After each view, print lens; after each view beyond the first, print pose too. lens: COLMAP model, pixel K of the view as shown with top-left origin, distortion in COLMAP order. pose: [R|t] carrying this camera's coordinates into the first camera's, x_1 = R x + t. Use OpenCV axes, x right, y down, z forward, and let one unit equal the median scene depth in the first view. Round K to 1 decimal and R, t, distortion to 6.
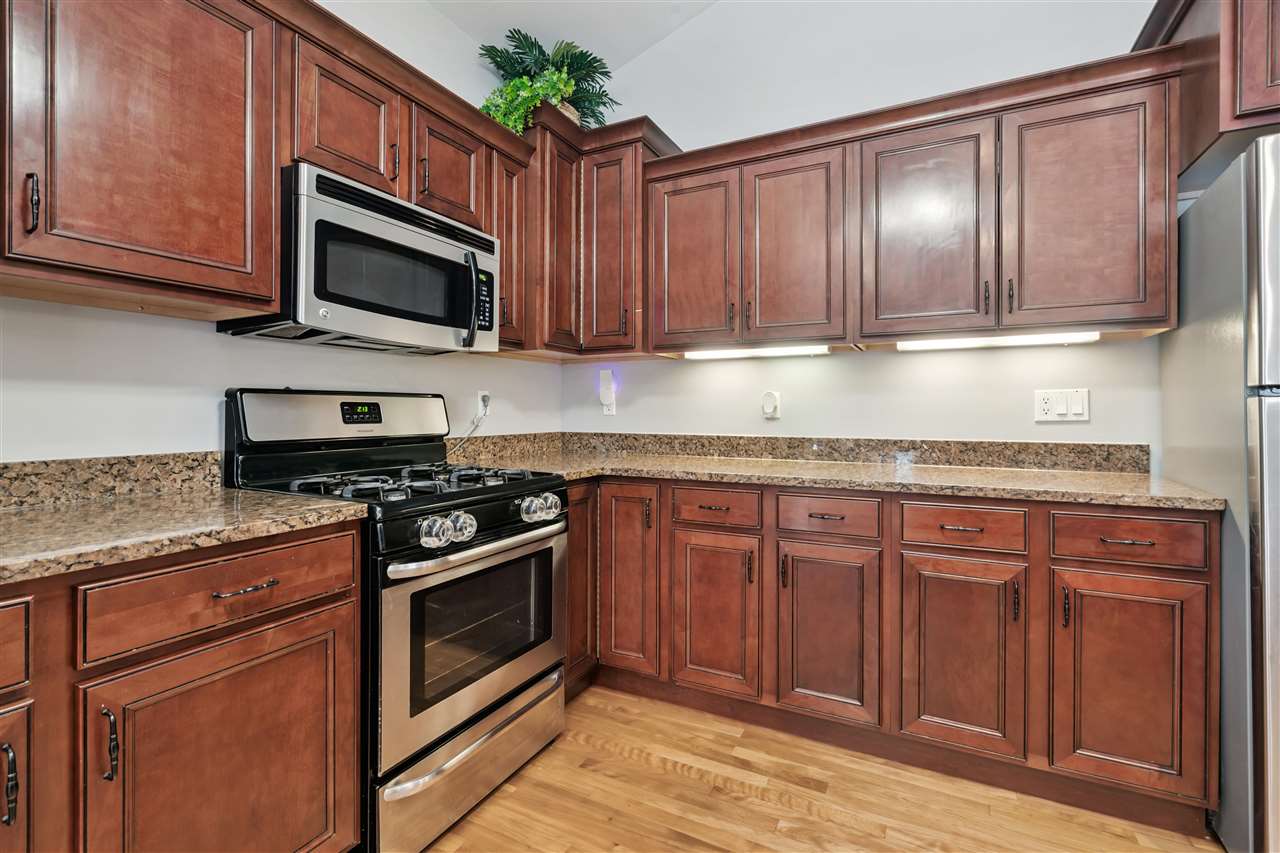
lens RADIAL K [[584.5, 0, 638.6], [0, 584.5, 411.4], [0, 0, 1]] dist [-0.002842, 0.000072]
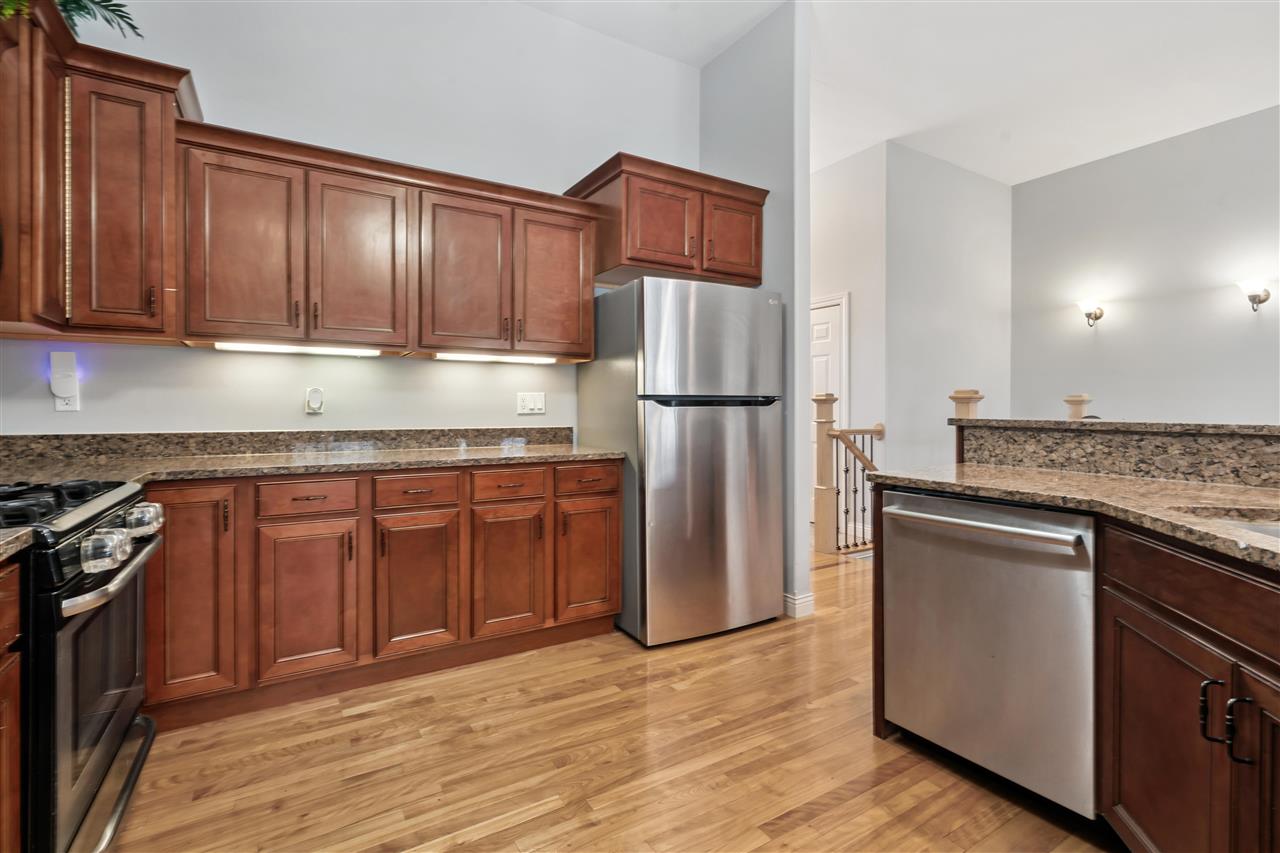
lens RADIAL K [[584.5, 0, 638.6], [0, 584.5, 411.4], [0, 0, 1]] dist [-0.002842, 0.000072]
pose [[0.522695, -0.004503, 0.852508, -0.463912], [-0.001423, 0.999980, 0.006155, 0.001649], [-0.852518, -0.004430, 0.522679, -0.048572]]
